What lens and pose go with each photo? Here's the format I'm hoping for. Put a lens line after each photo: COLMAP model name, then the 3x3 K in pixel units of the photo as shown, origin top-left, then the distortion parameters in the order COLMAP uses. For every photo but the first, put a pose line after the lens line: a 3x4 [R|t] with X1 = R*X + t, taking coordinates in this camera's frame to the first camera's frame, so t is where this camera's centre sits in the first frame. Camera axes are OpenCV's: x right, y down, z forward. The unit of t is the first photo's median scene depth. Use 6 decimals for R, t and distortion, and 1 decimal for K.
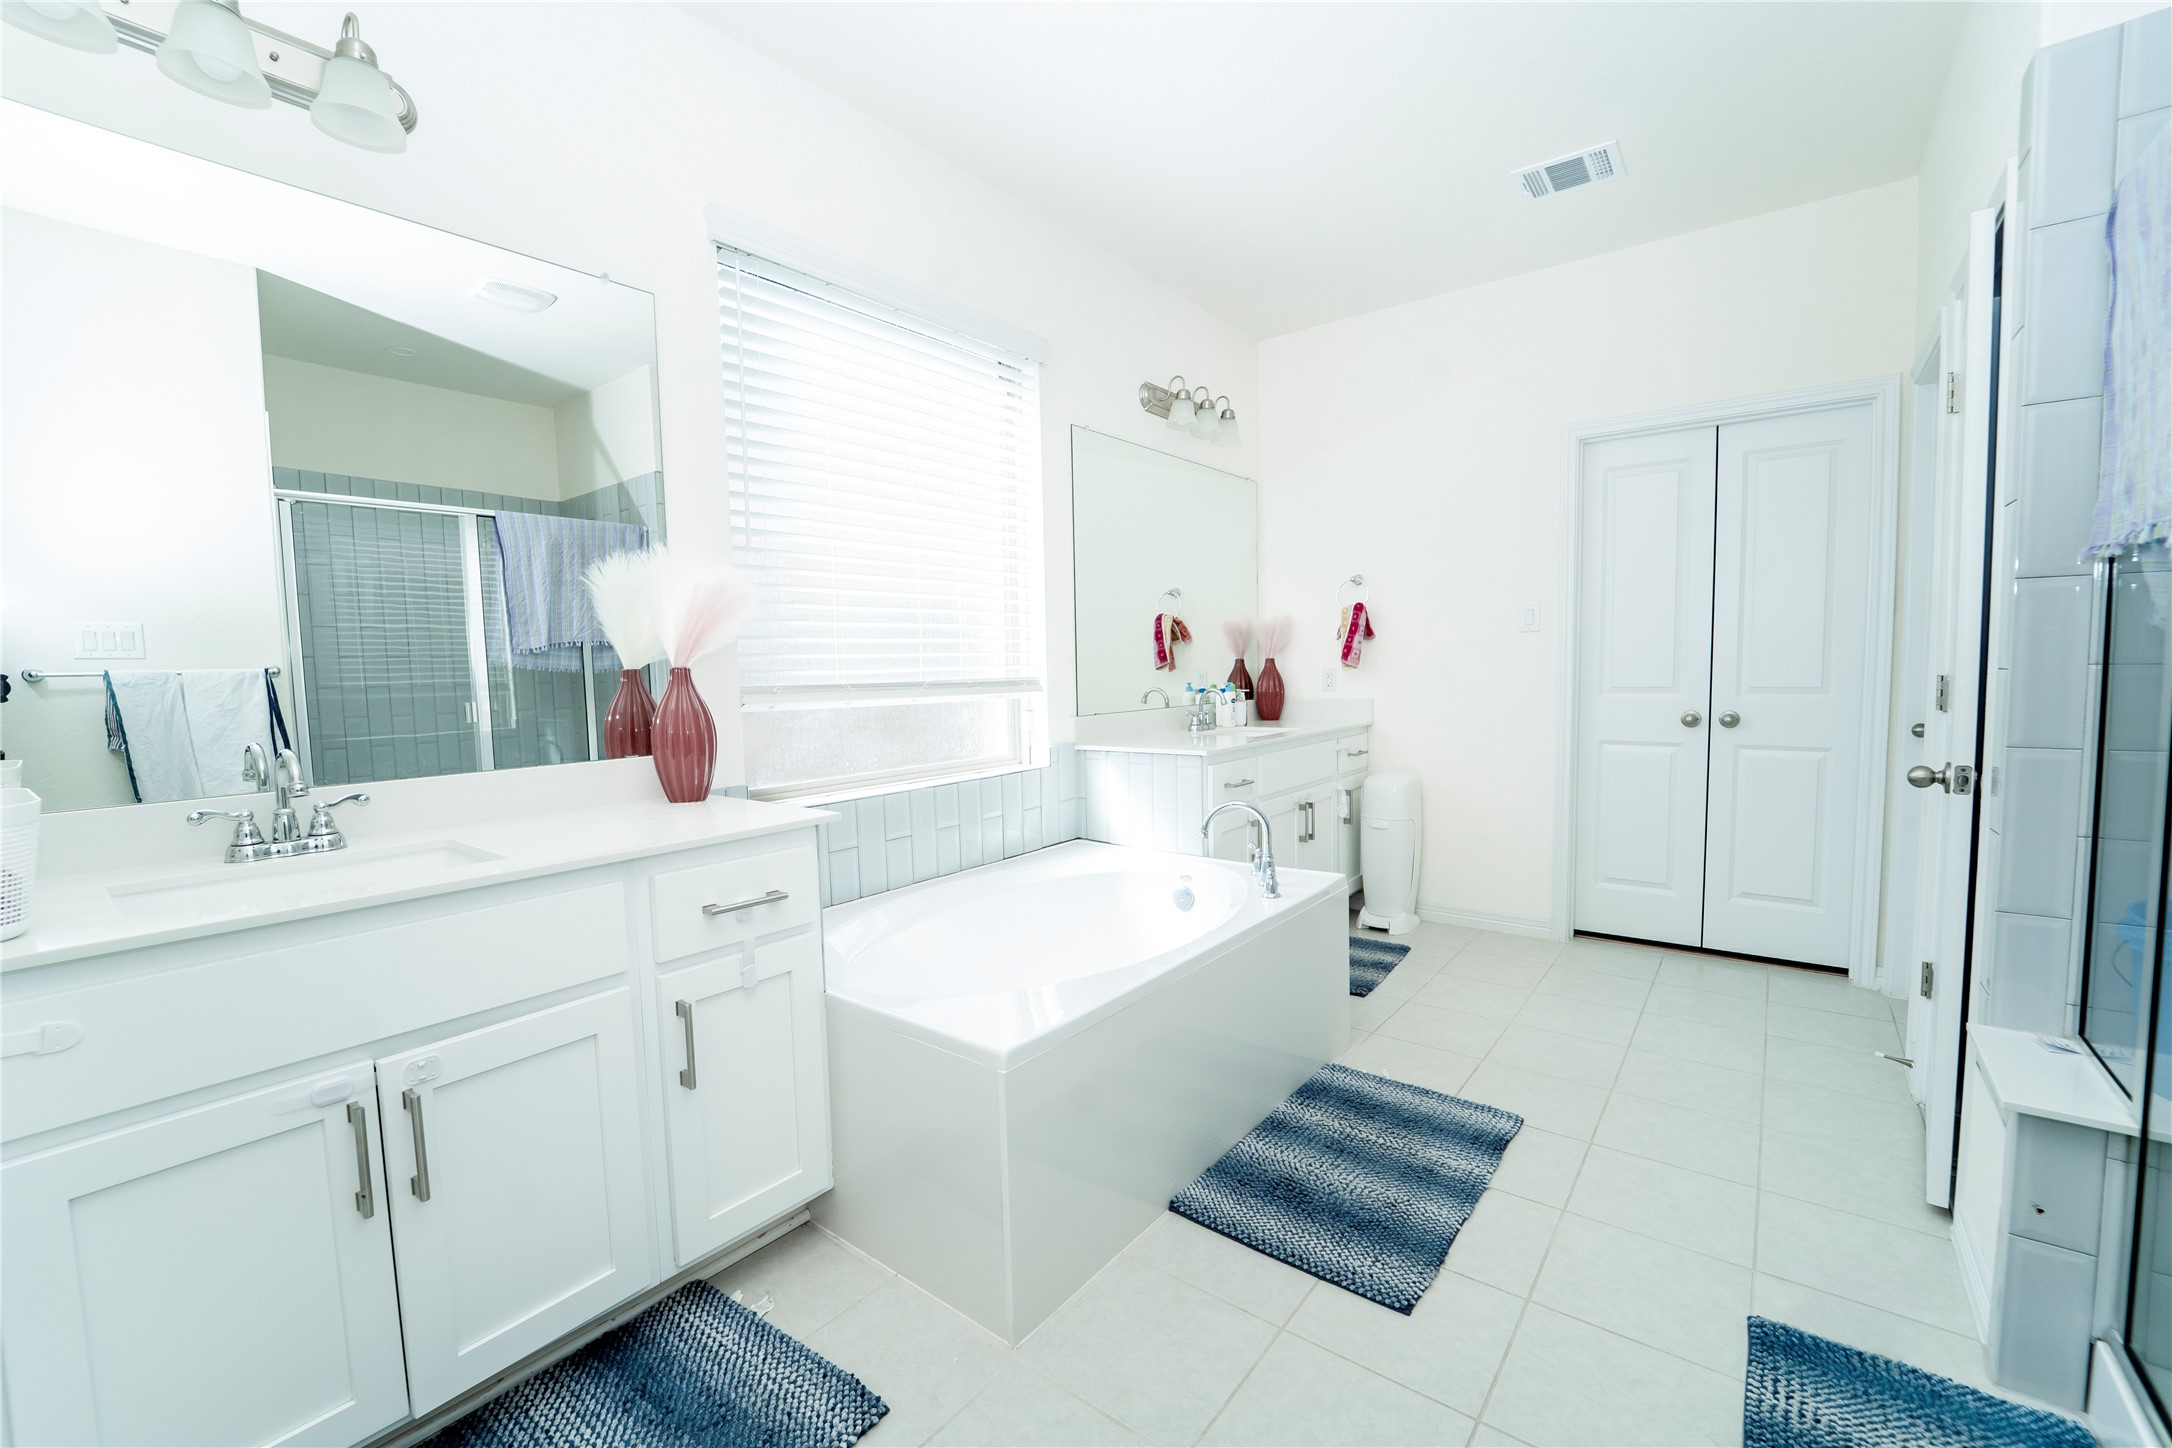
lens RADIAL K [[894.8, 0, 1085.5], [0, 894.8, 725.1], [0, 0, 1]] dist [-0.023027, 0.001326]
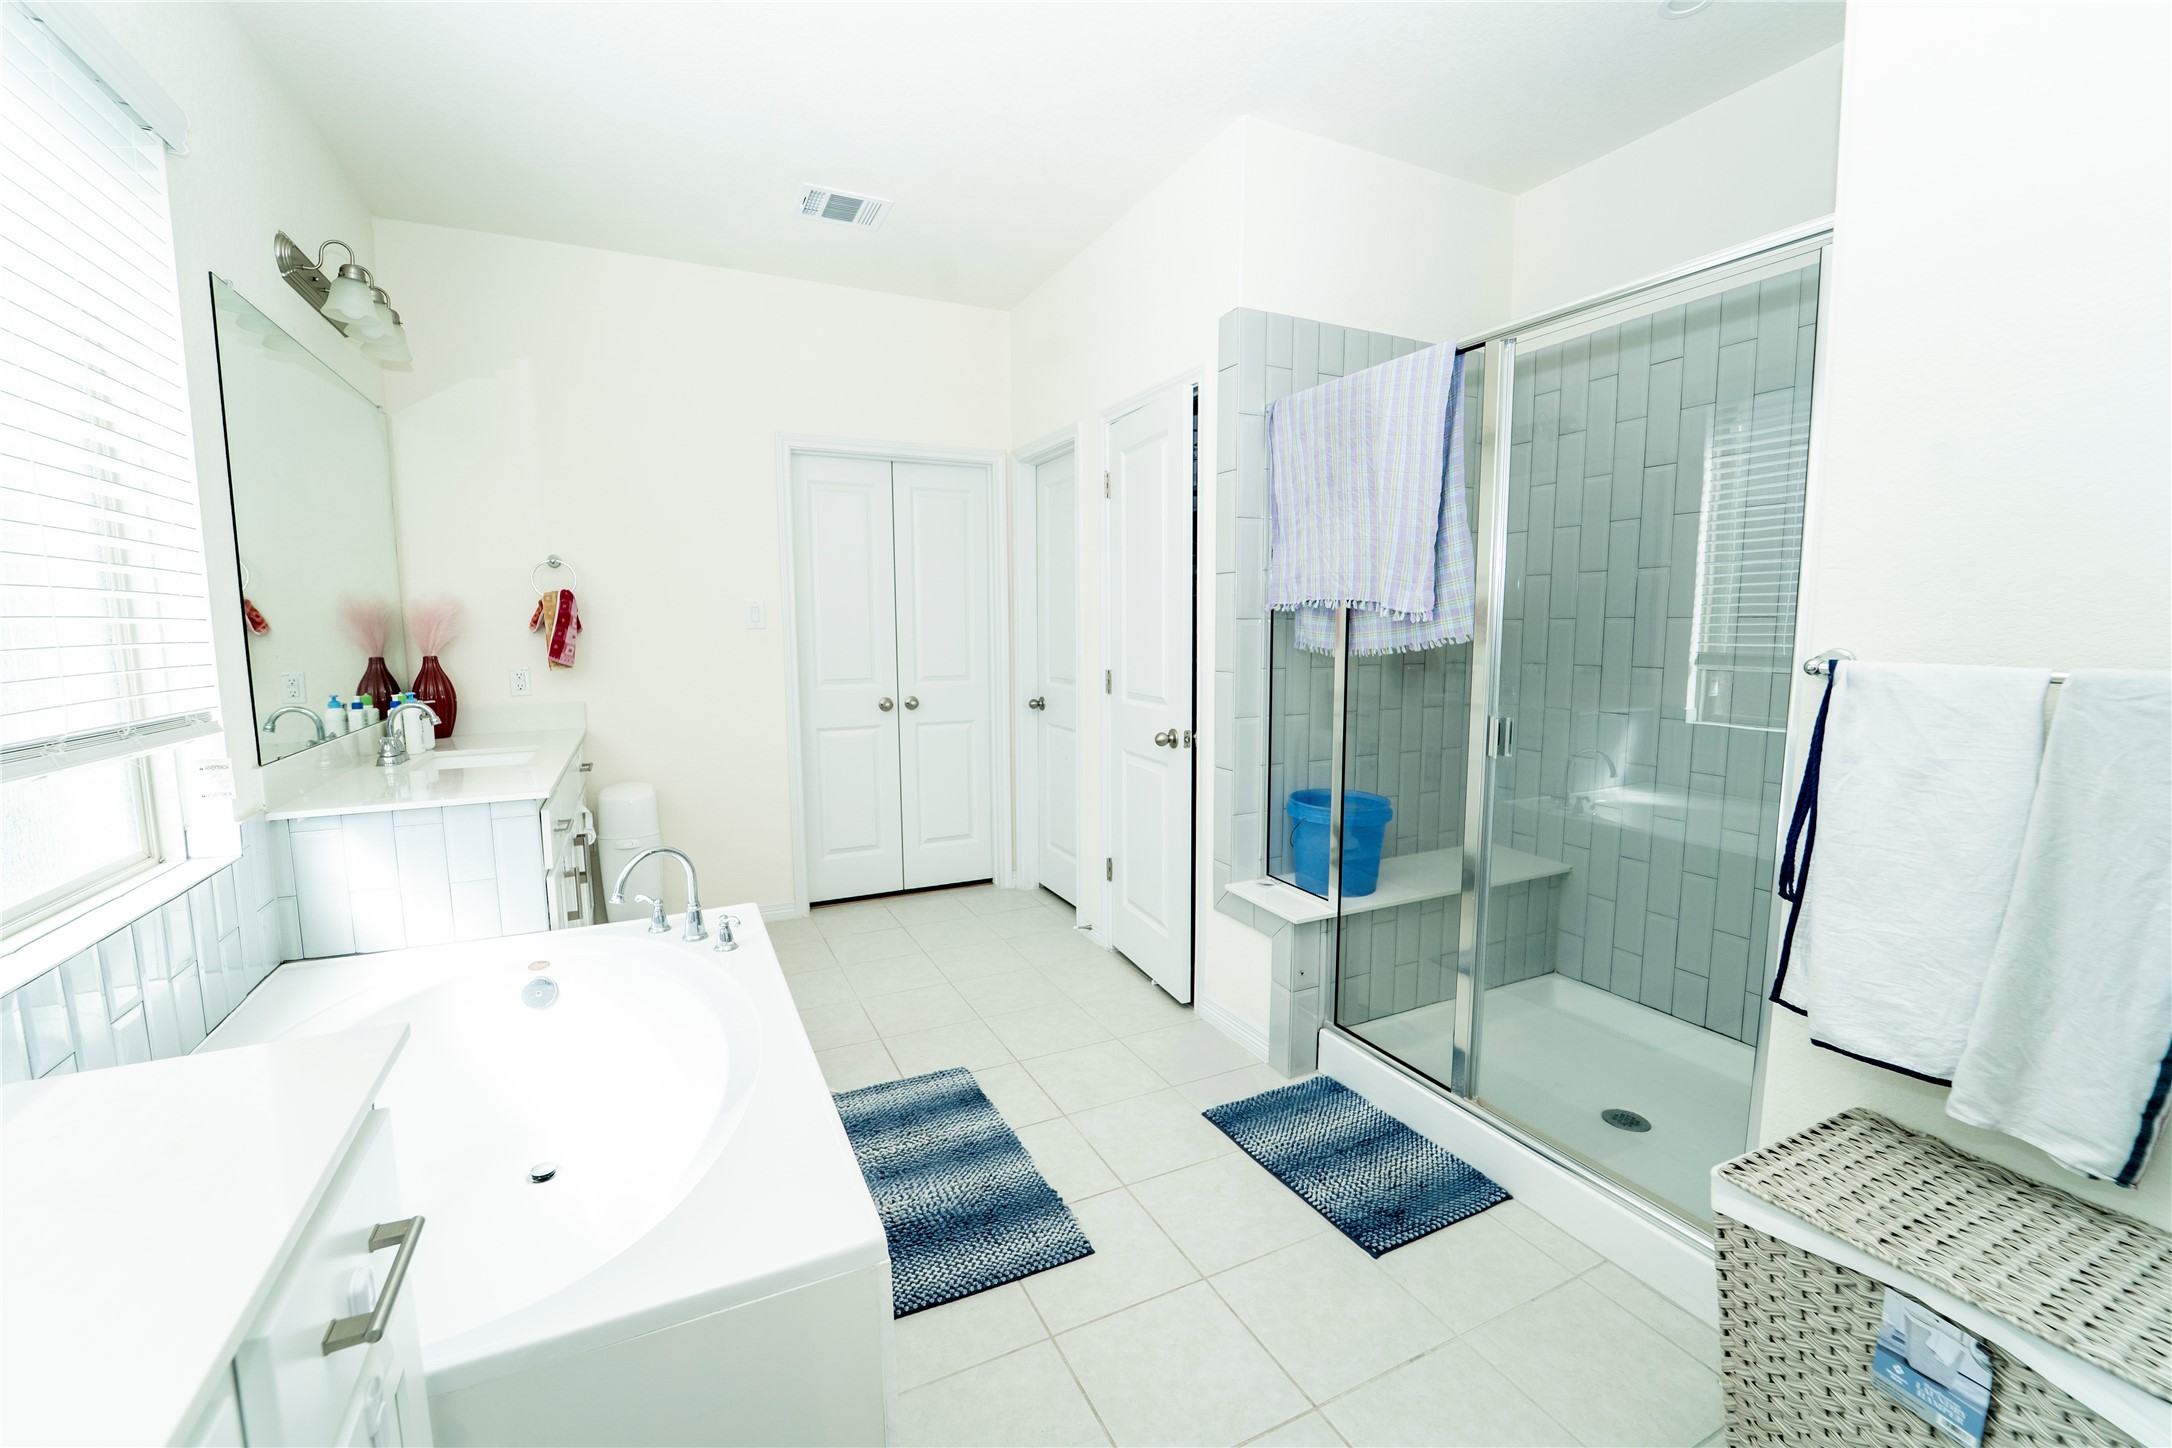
lens RADIAL K [[894.8, 0, 1085.5], [0, 894.8, 725.1], [0, 0, 1]] dist [-0.023027, 0.001326]
pose [[0.431053, -0.083695, 0.898437, -0.302935], [0.058194, 0.996195, 0.064881, -0.043798], [-0.900448, 0.024316, 0.434283, 0.242324]]
